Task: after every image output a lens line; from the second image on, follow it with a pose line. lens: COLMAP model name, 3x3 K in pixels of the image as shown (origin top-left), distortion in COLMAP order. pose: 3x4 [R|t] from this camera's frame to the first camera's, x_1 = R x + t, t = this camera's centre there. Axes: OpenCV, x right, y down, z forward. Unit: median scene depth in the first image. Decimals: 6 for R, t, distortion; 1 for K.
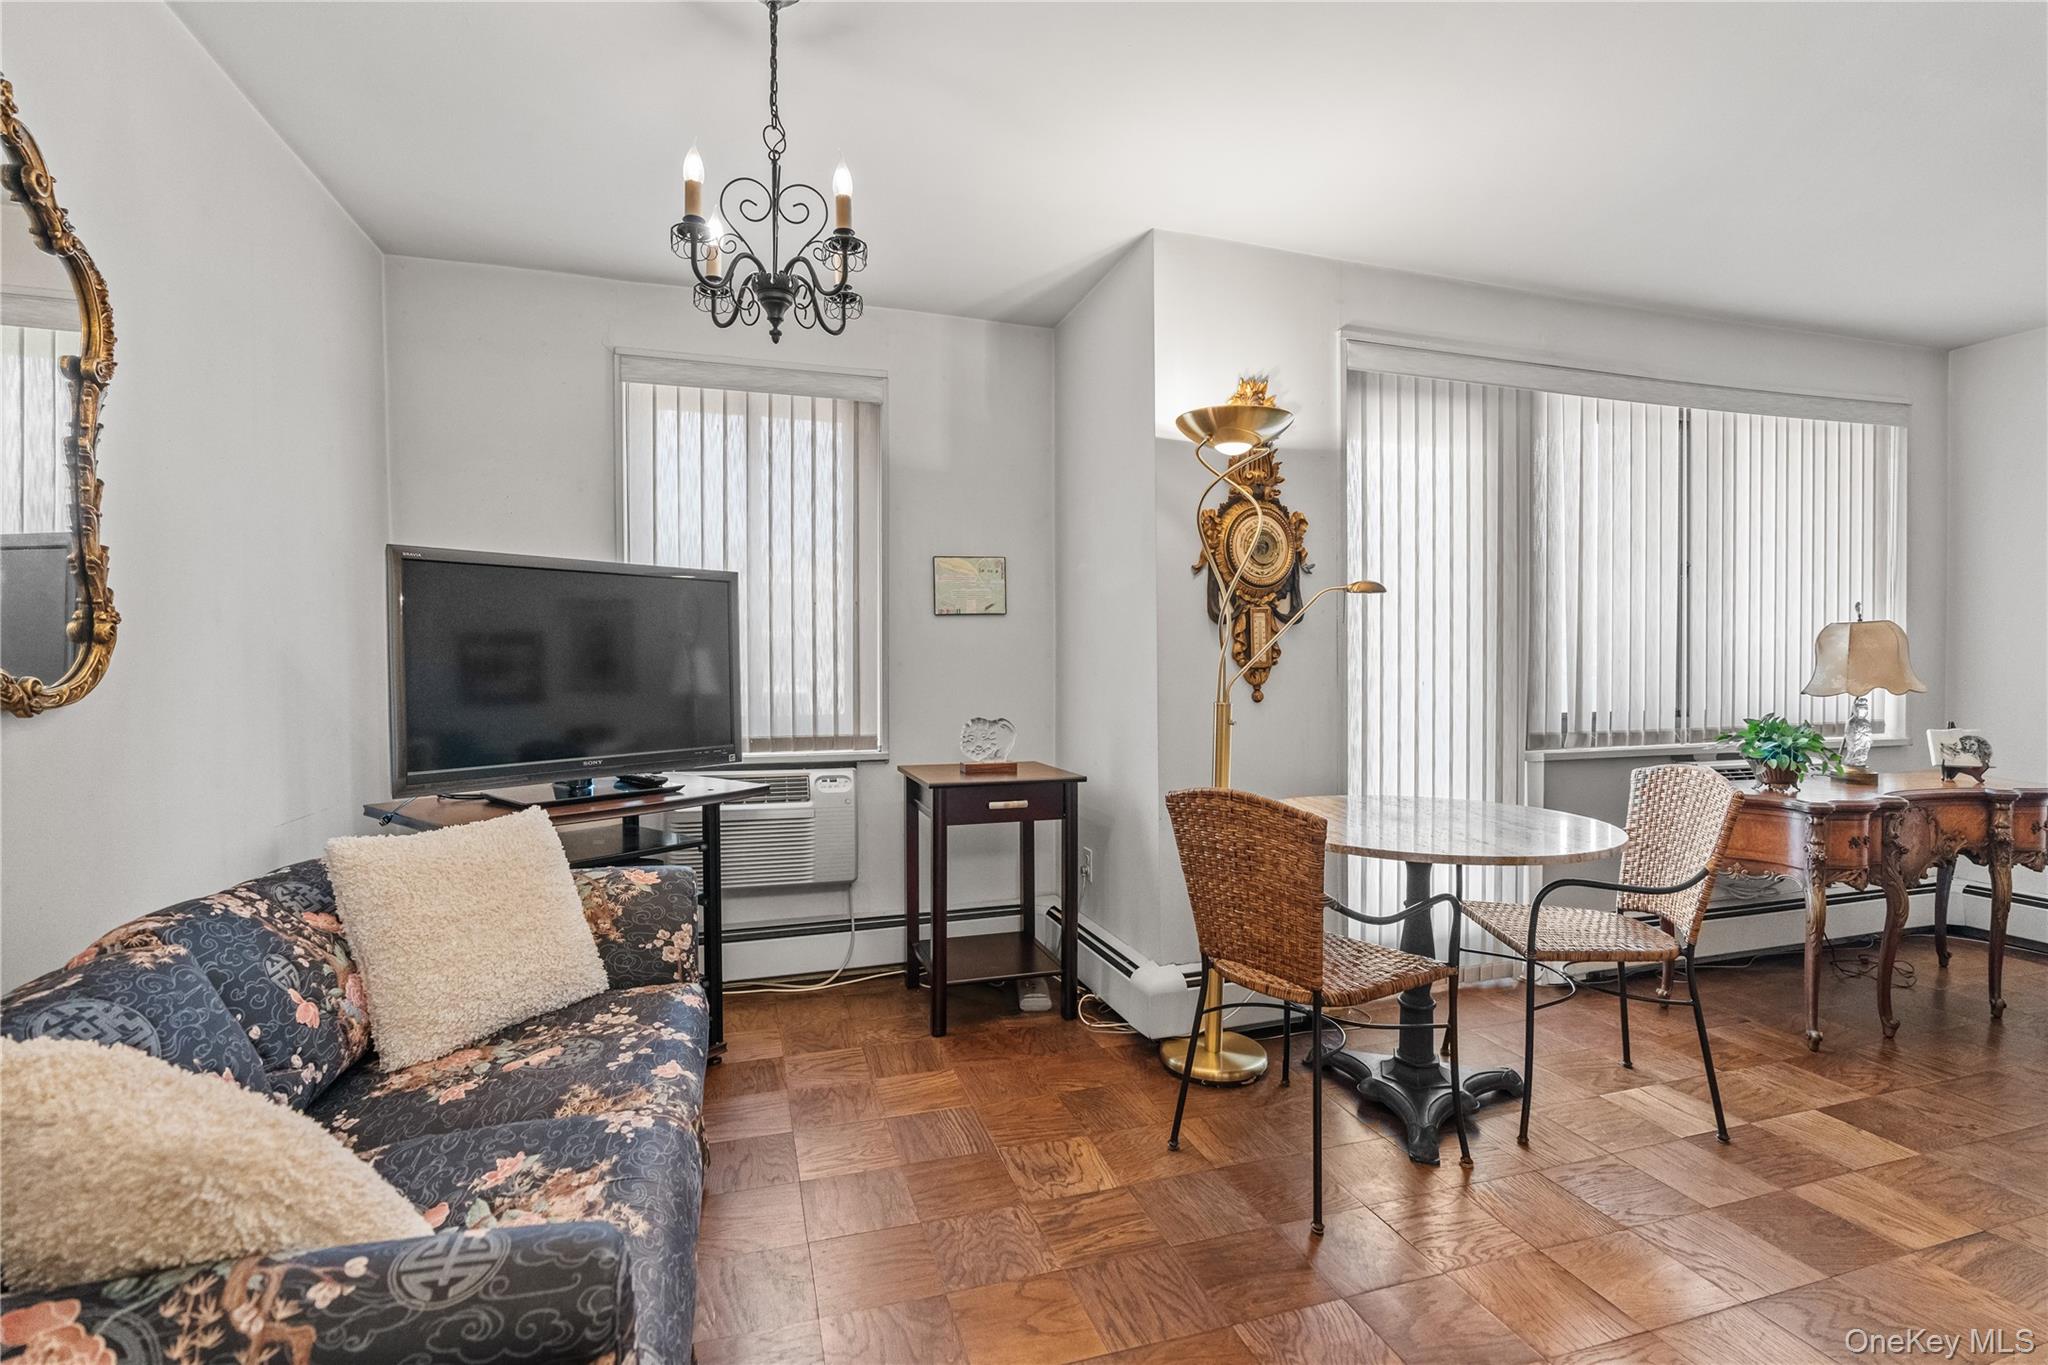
lens RADIAL K [[964.8, 0, 983.7], [0, 964.8, 676.7], [0, 0, 1]] dist [0.000519, 0.000586]
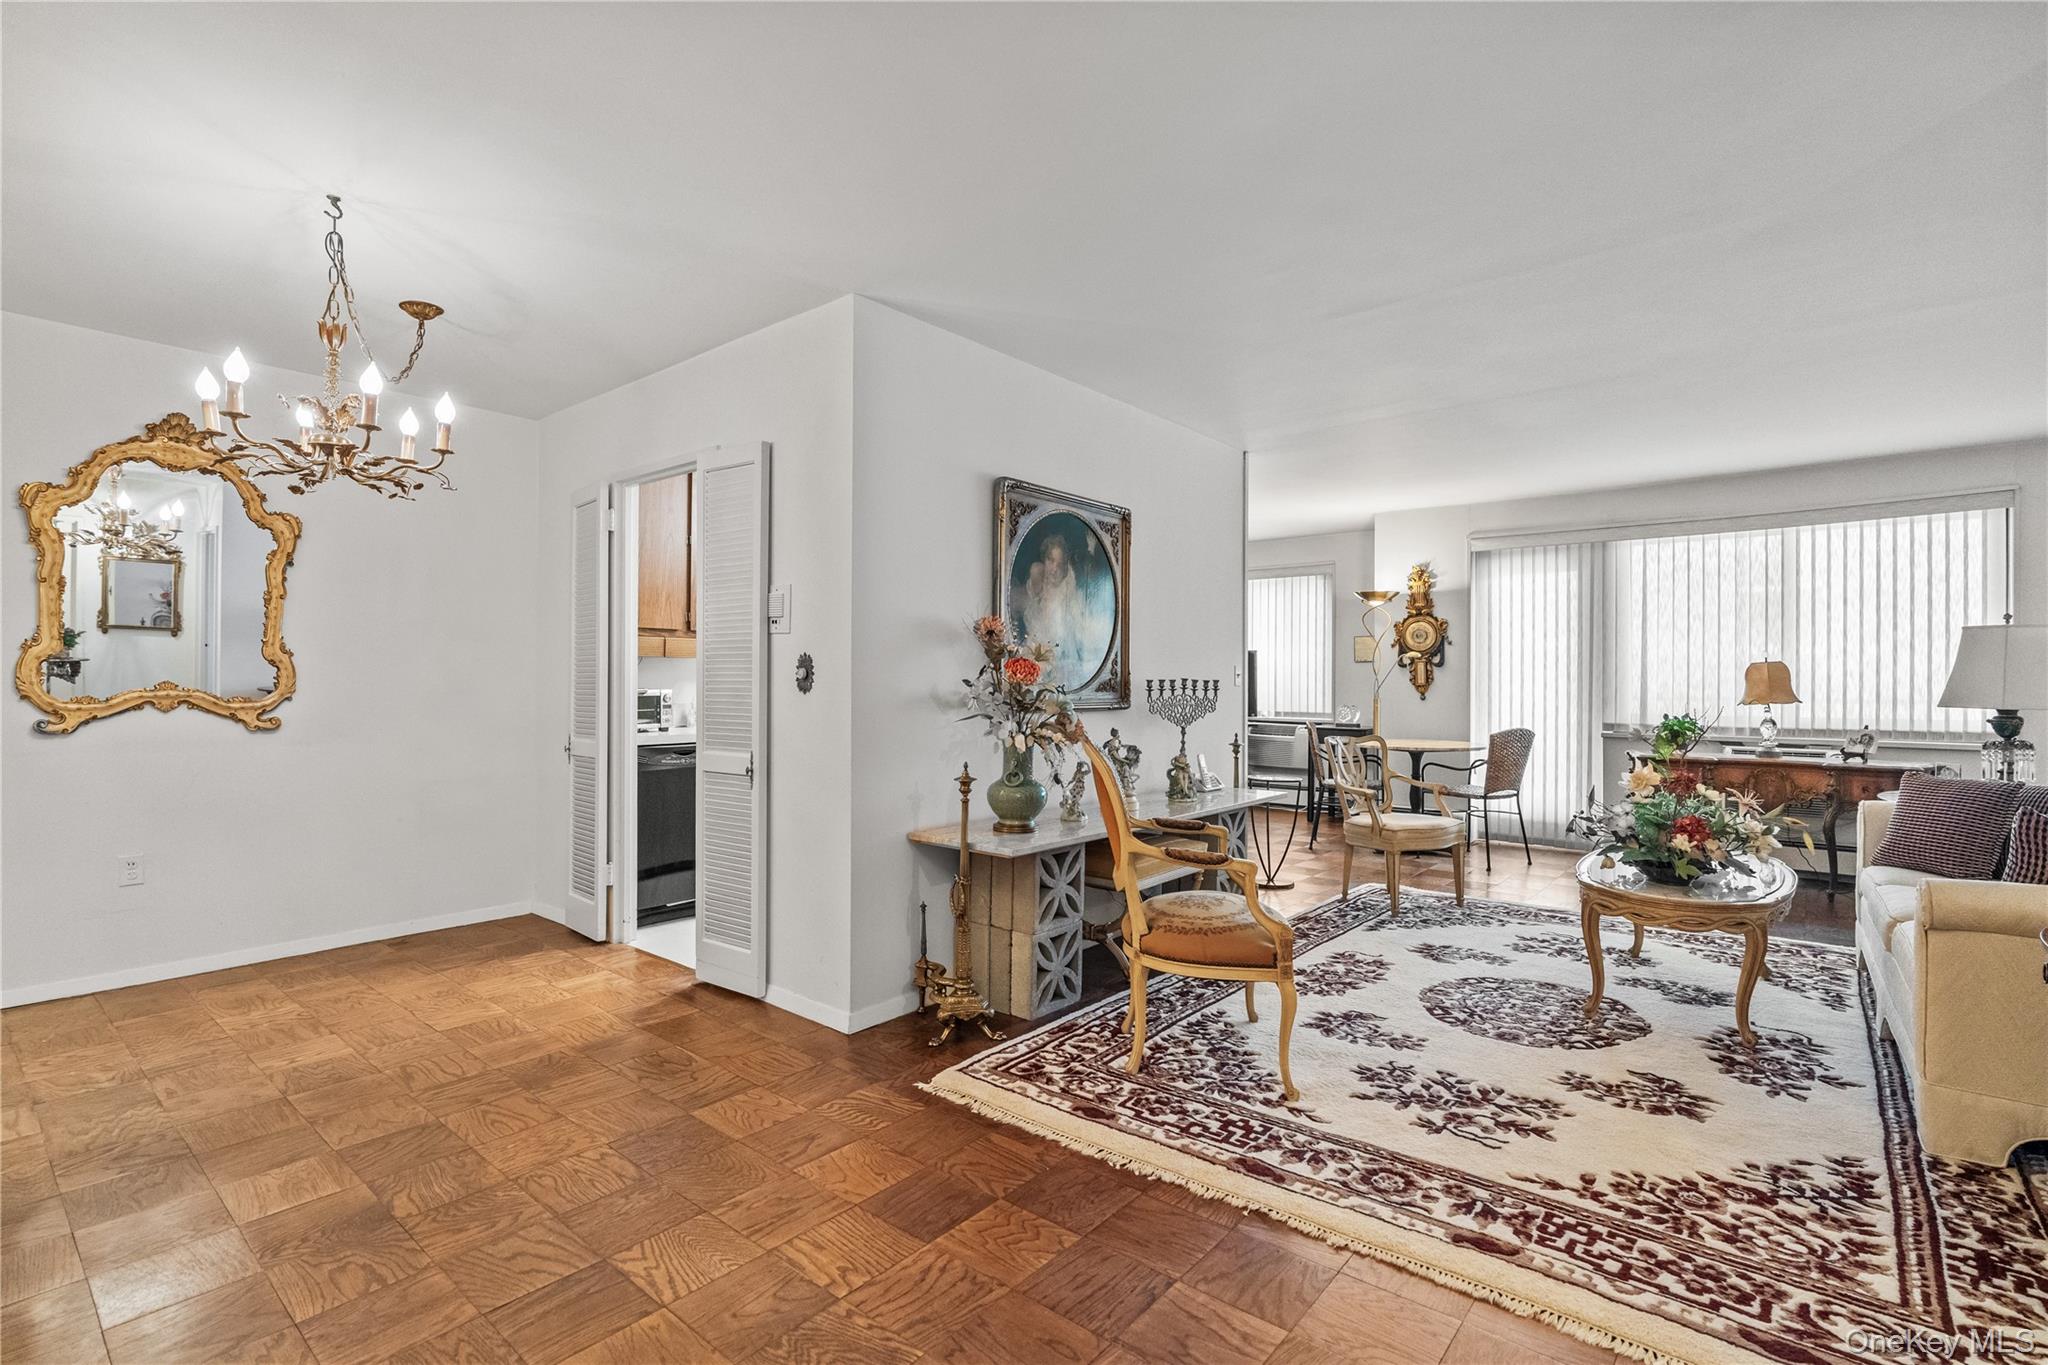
lens RADIAL K [[944.0, 0, 1017.8], [0, 944.0, 678.8], [0, 0, 1]] dist [-0.010427, 0.004439]
pose [[0.532076, 0.004358, -0.846685, 1.641106], [-0.014846, 0.999881, -0.004183, -0.001382], [0.846566, 0.014796, 0.532078, -1.028060]]
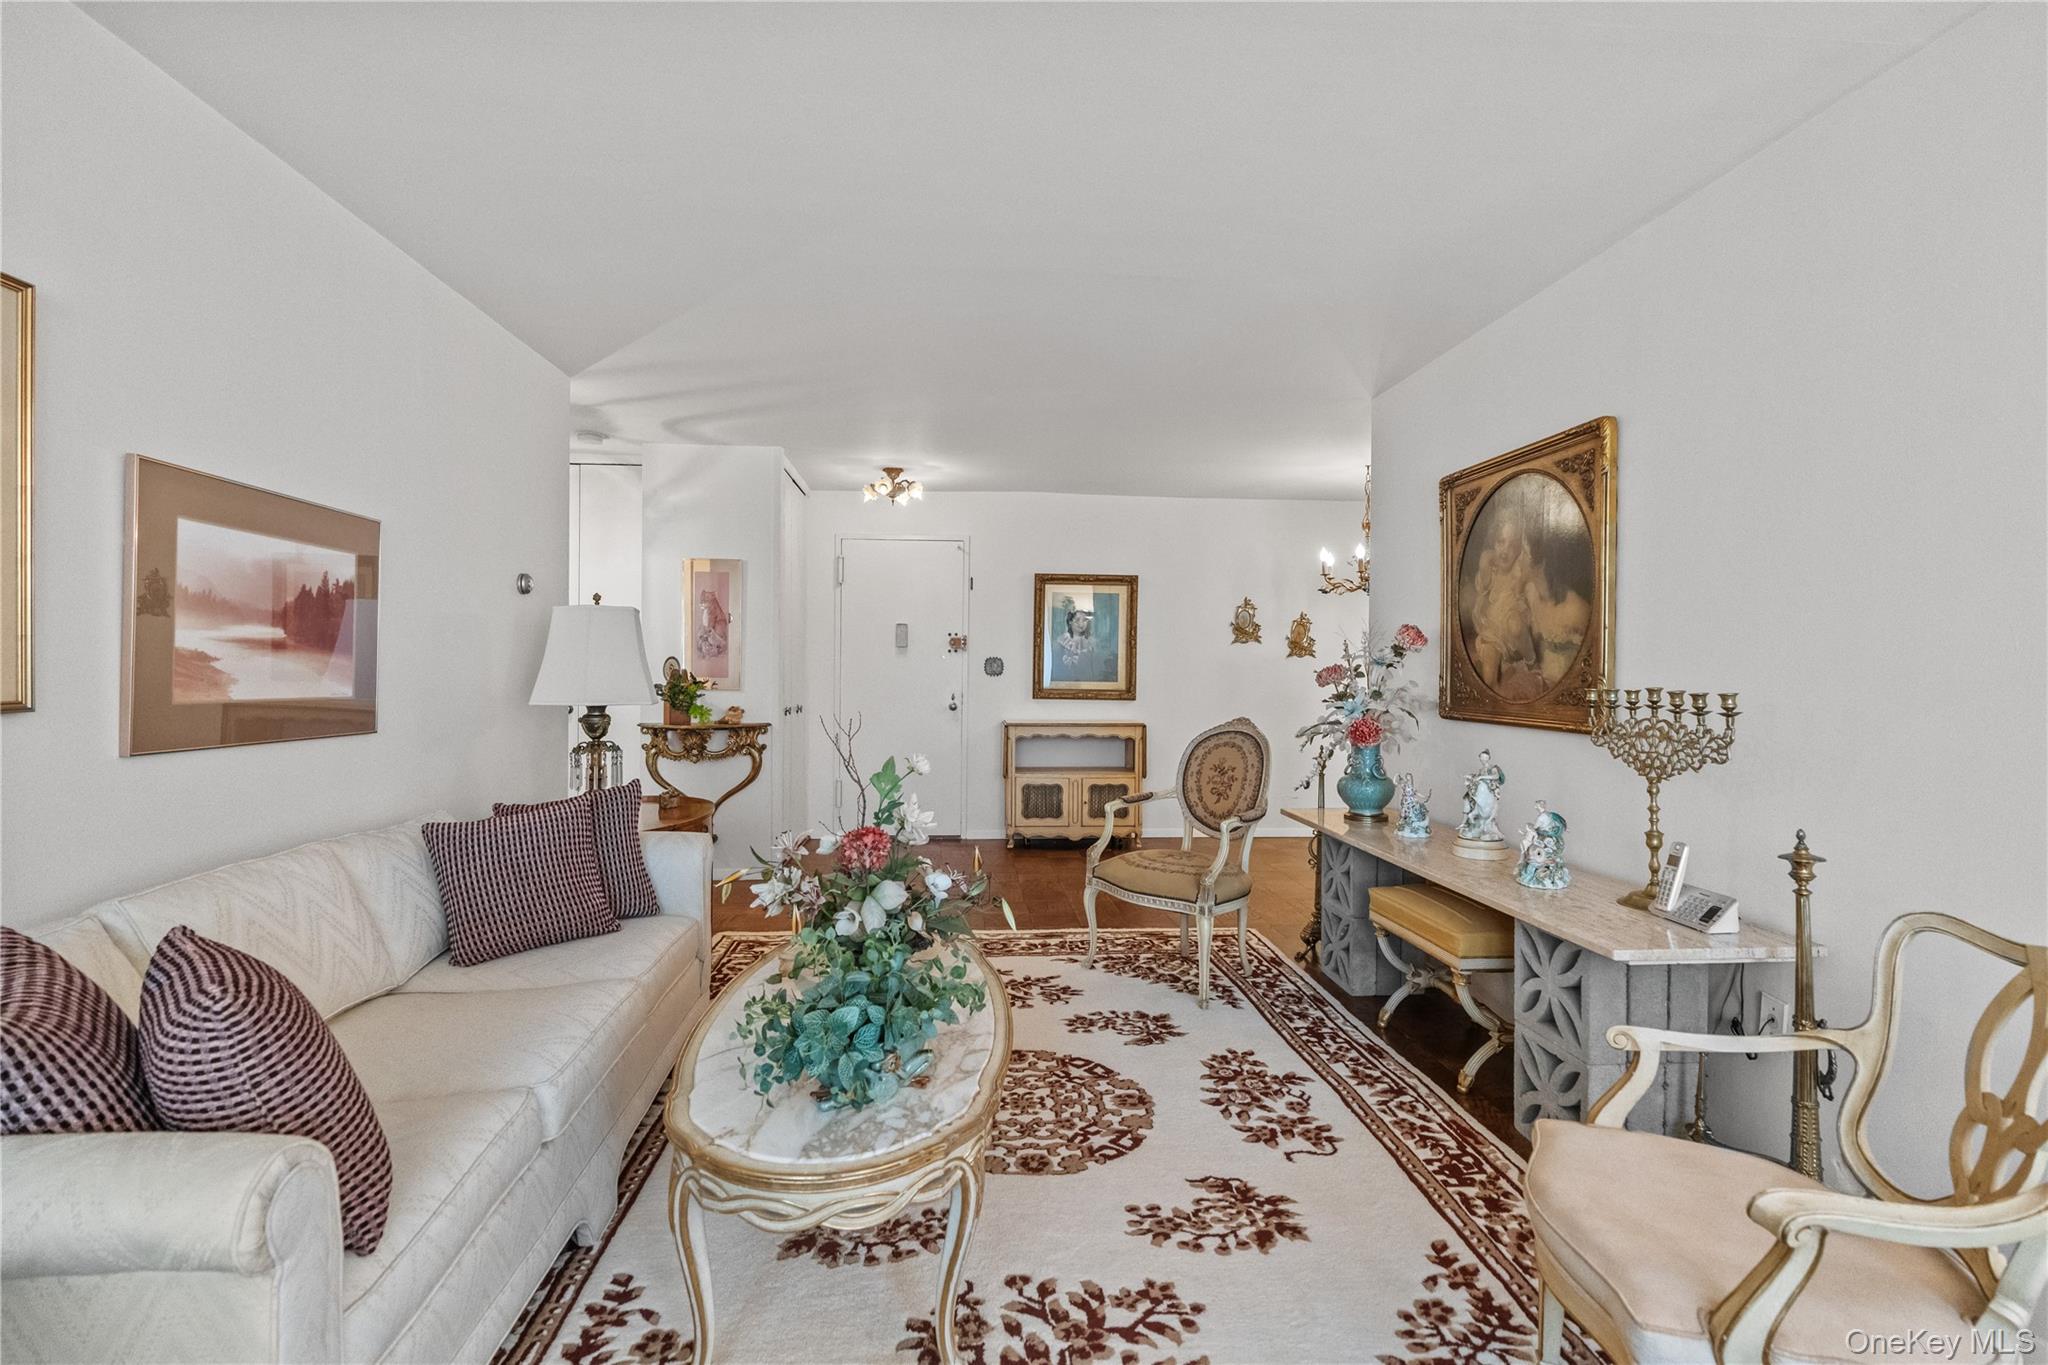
lens RADIAL K [[937.4, 0, 1021.2], [0, 937.4, 678.0], [0, 0, 1]] dist [-0.012914, 0.005889]
pose [[-0.972195, -0.007279, 0.234060, 0.881701], [-0.003150, 0.999833, 0.018008, -0.031123], [-0.234152, 0.016770, -0.972055, 0.782600]]
